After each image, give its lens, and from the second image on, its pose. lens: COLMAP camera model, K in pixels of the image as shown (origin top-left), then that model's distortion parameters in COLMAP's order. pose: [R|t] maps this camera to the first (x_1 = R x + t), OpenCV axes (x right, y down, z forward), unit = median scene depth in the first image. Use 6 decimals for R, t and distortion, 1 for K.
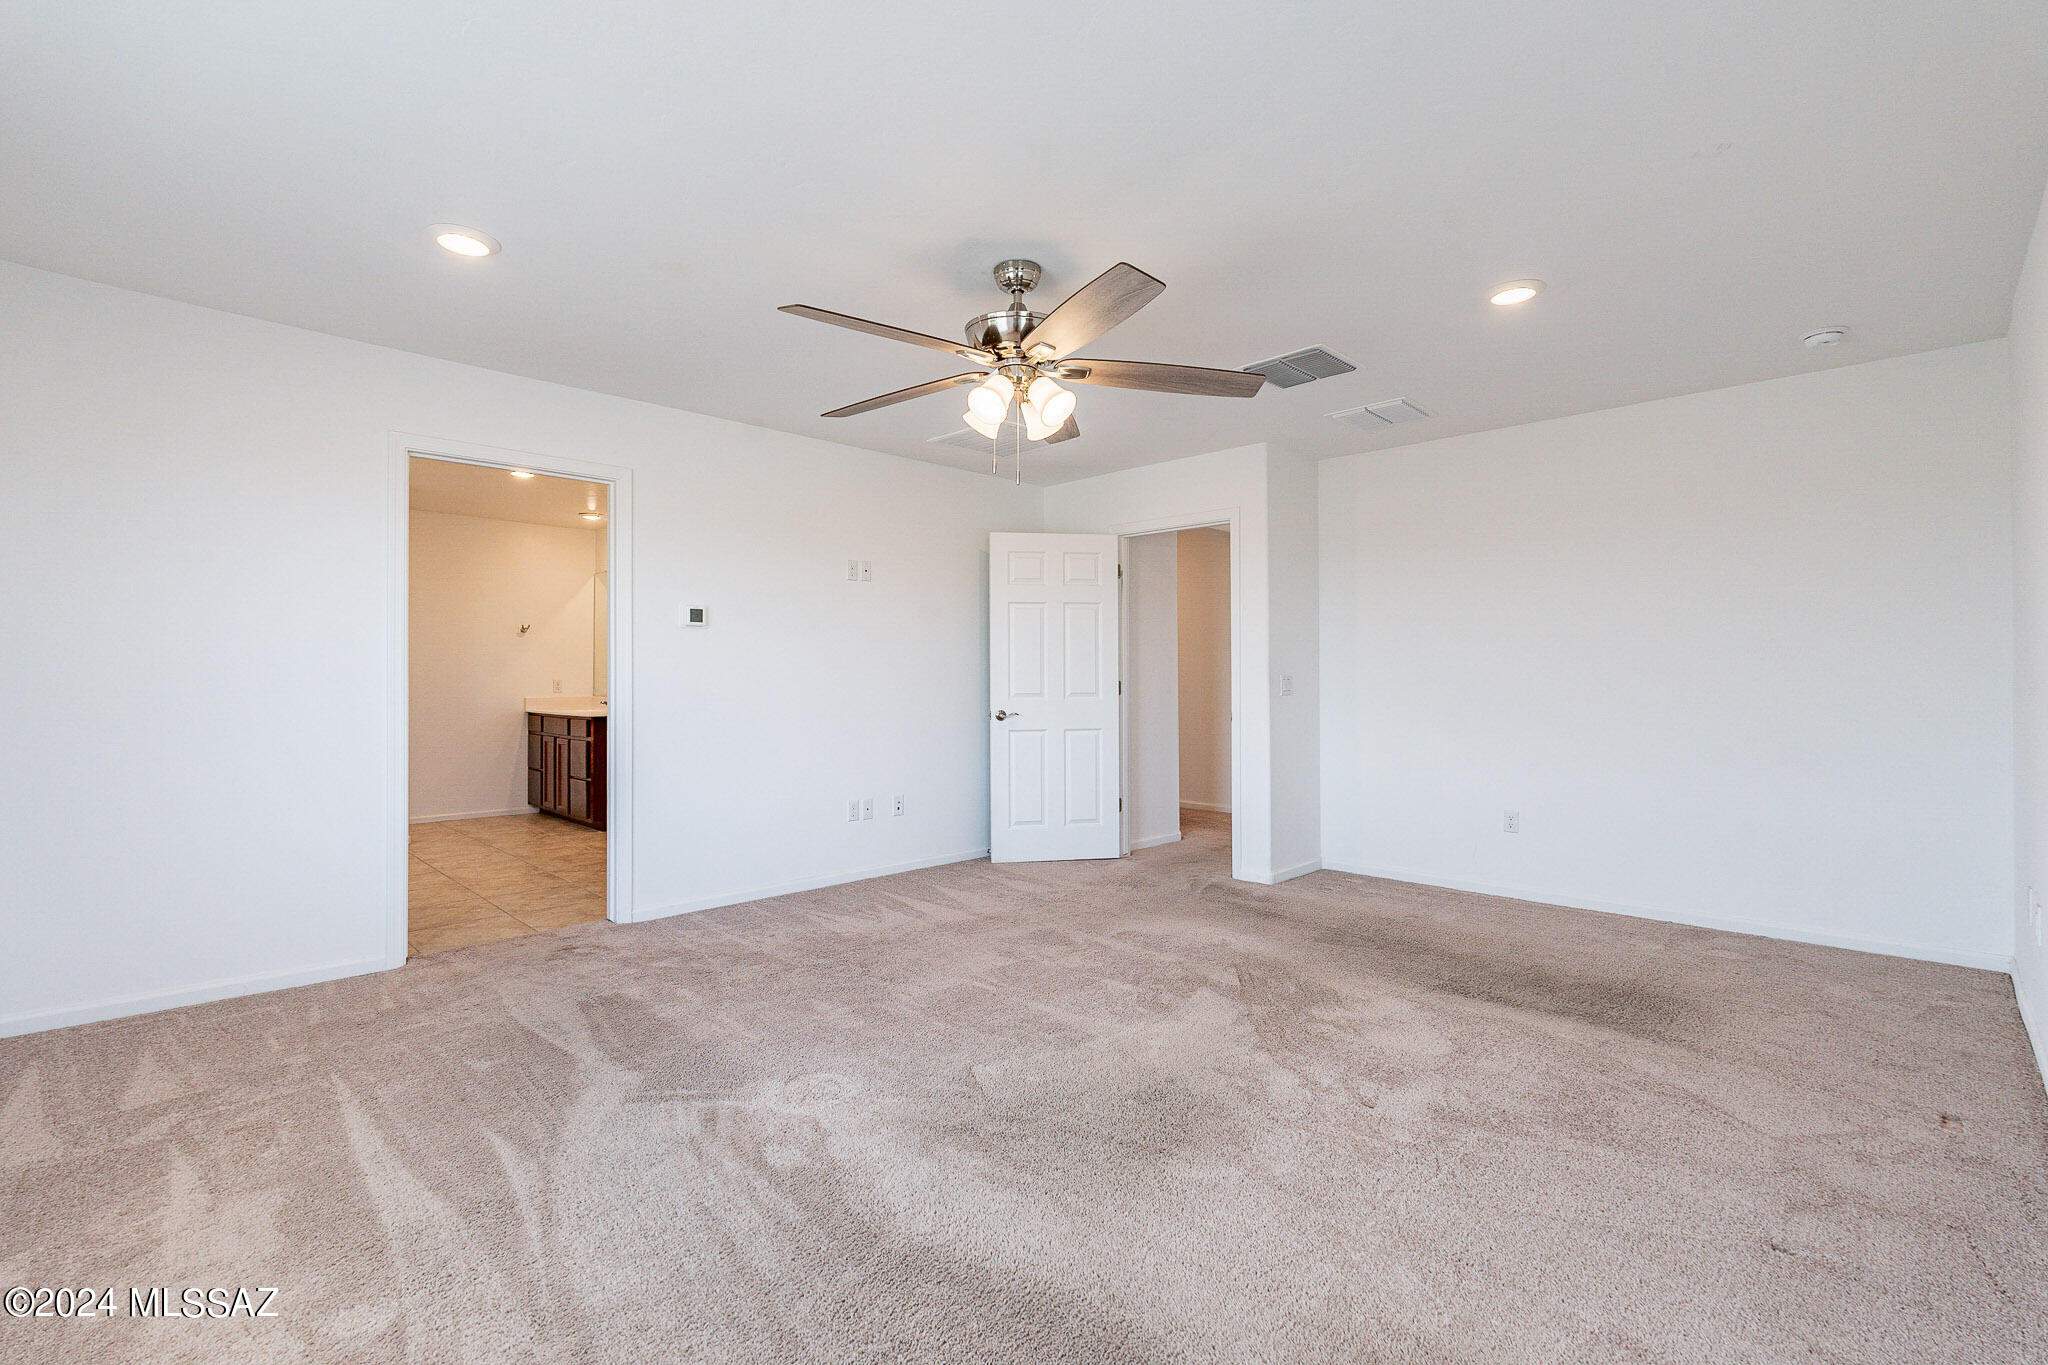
lens RADIAL K [[899.6, 0, 1025.1], [0, 899.6, 671.3], [0, 0, 1]] dist [0.001040, 0.000147]
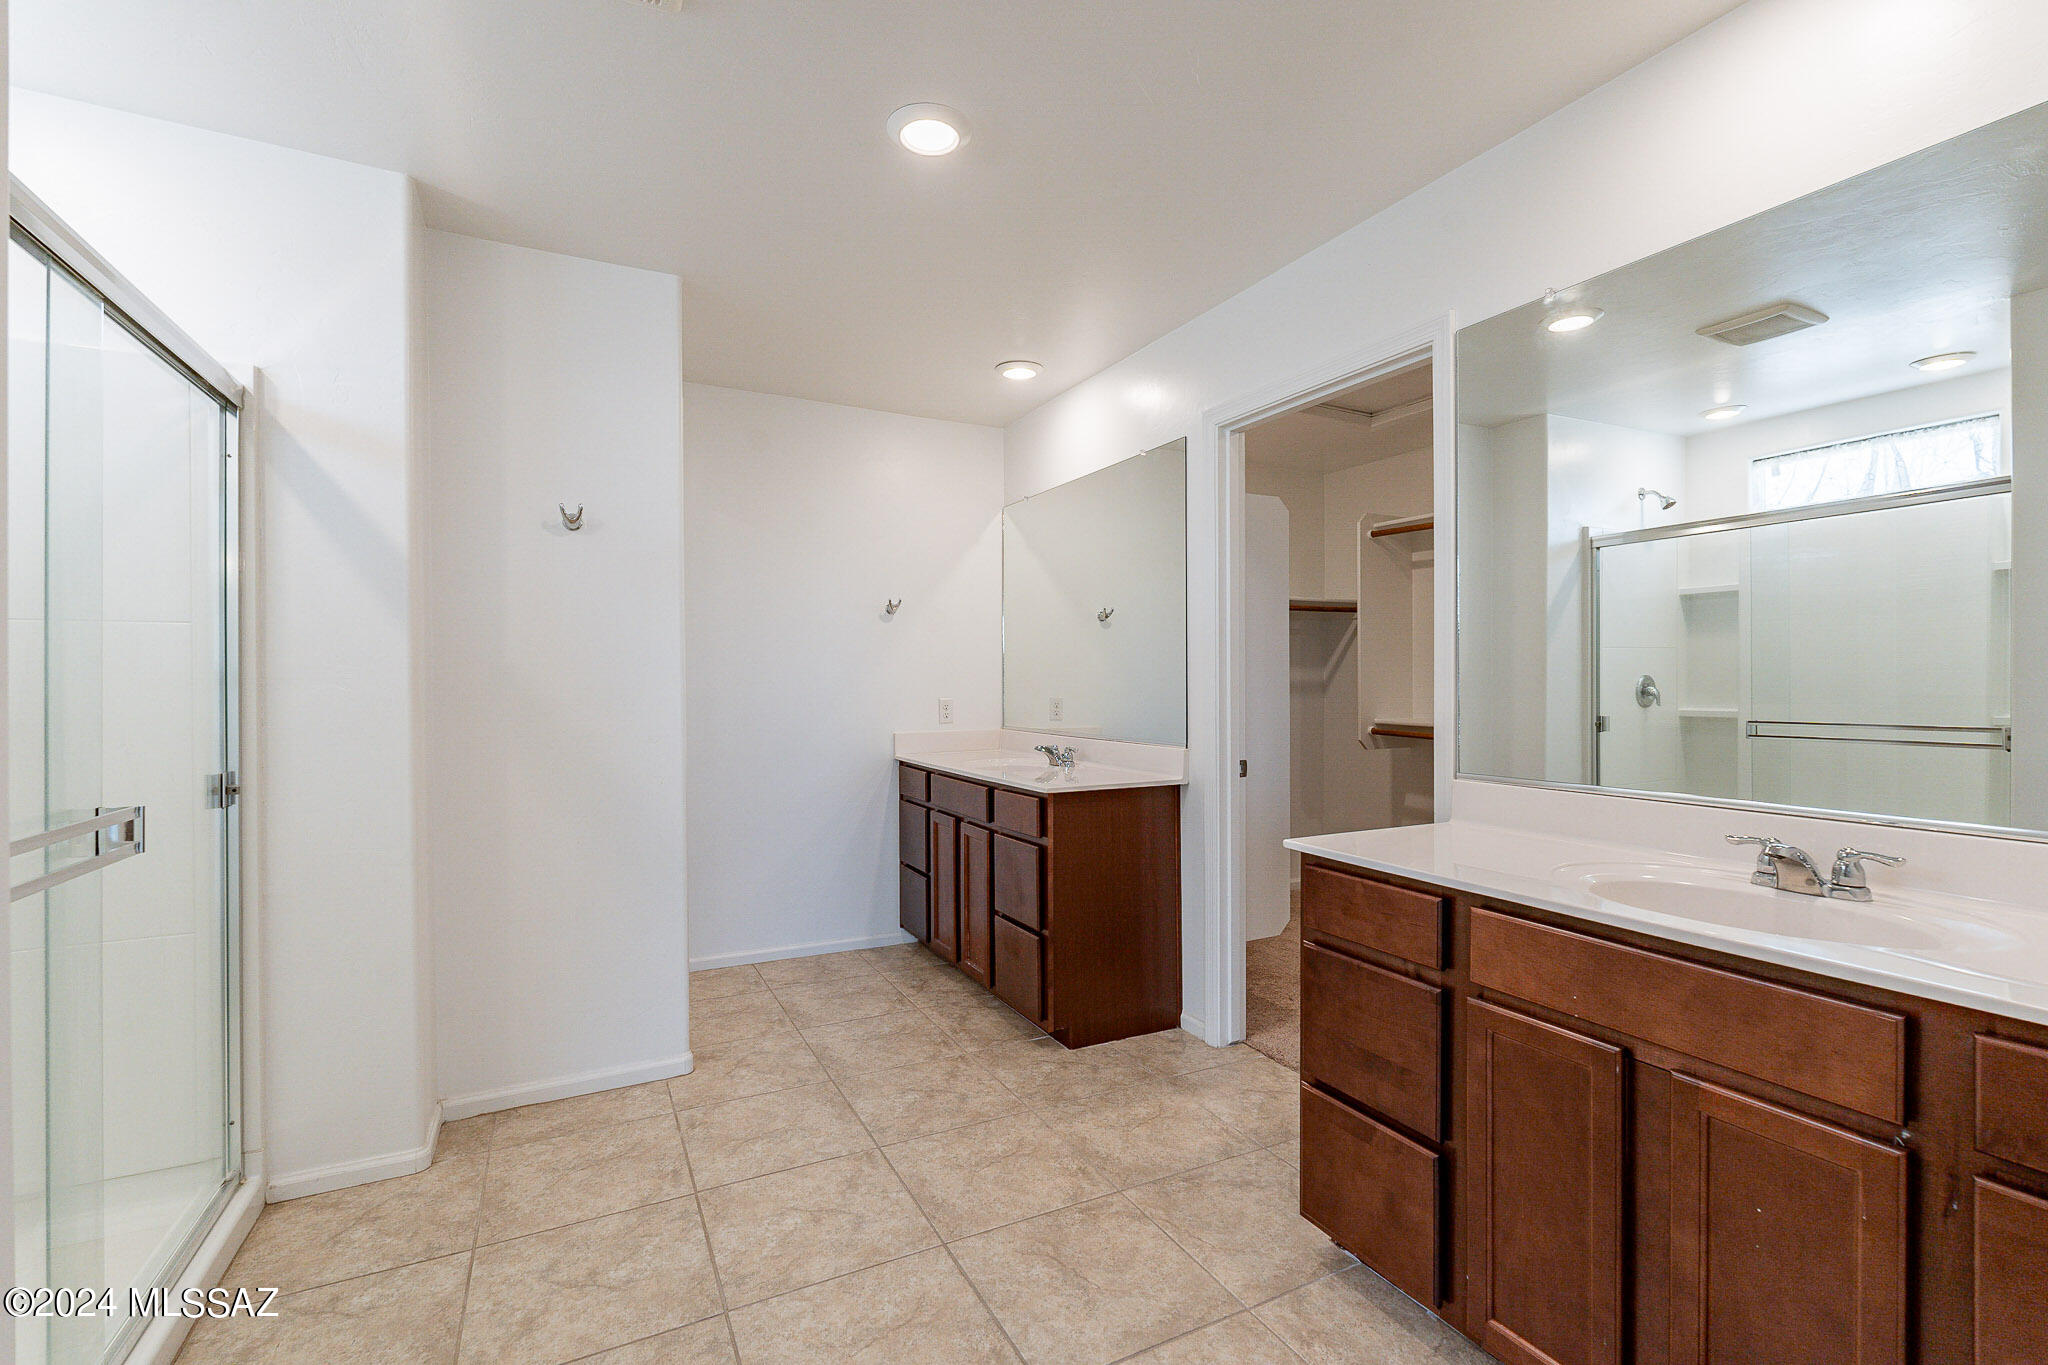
lens RADIAL K [[899.6, 0, 1023.8], [0, 899.6, 684.6], [0, 0, 1]] dist [0.001040, 0.000147]
pose [[0.950653, -0.000538, -0.310257, -0.325946], [0.002419, 0.999981, 0.005678, -0.003363], [0.310248, -0.006148, 0.950636, 0.529848]]
